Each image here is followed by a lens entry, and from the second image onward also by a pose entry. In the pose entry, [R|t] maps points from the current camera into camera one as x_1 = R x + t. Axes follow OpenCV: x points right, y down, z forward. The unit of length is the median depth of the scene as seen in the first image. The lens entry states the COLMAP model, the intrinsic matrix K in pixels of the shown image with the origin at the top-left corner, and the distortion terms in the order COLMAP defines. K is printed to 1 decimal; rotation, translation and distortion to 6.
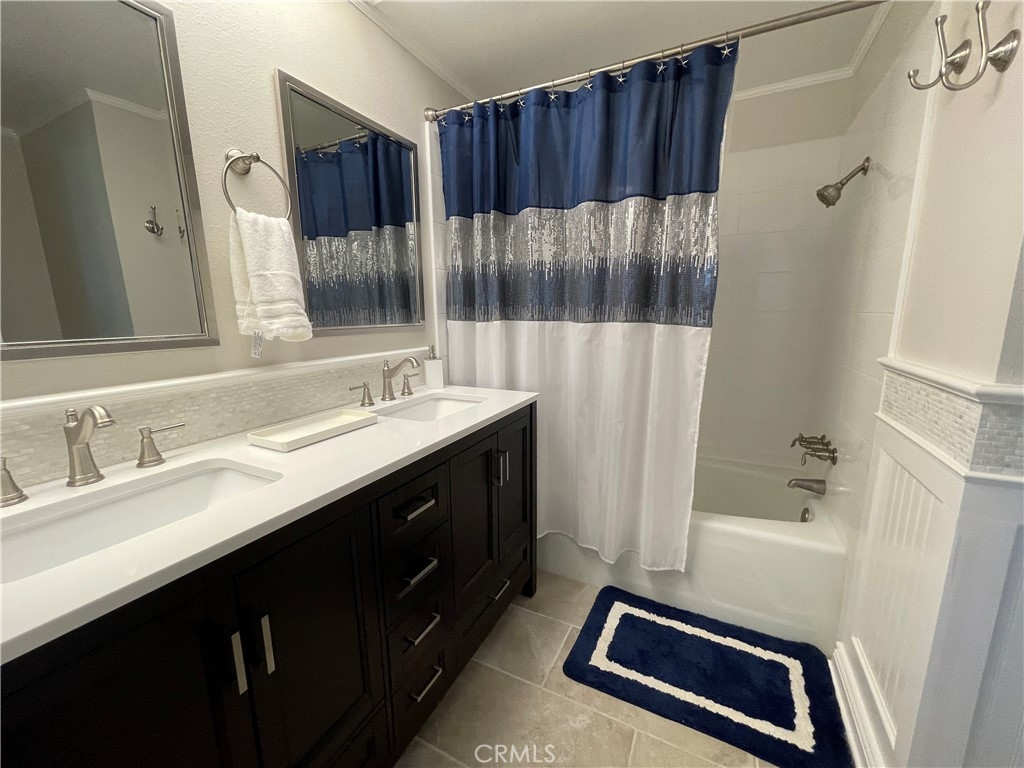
lens RADIAL K [[412.0, 0, 516.7], [0, 412.0, 387.5], [0, 0, 1]] dist [-0.004923, 0.001537]
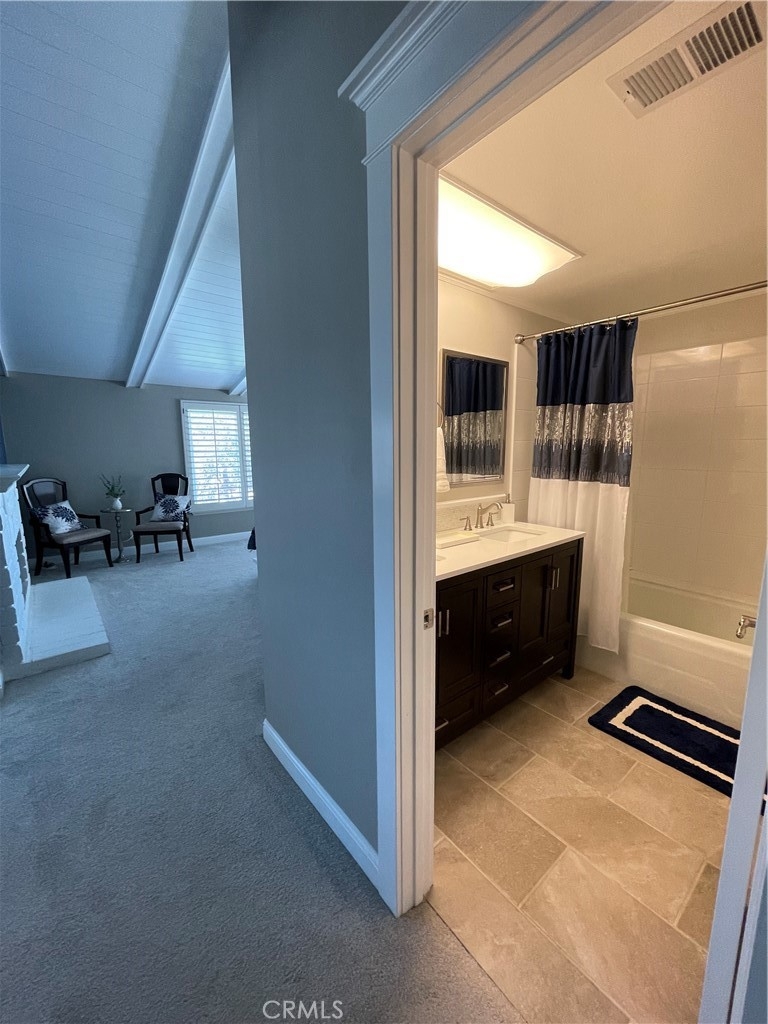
lens RADIAL K [[412.0, 0, 378.5], [0, 412.0, 509.9], [0, 0, 1]] dist [-0.004923, 0.001537]
pose [[0.902215, 0.069002, -0.425730, 0.009179], [-0.079663, 0.996795, -0.007264, 0.004149], [0.423865, 0.040468, 0.904821, -0.643022]]
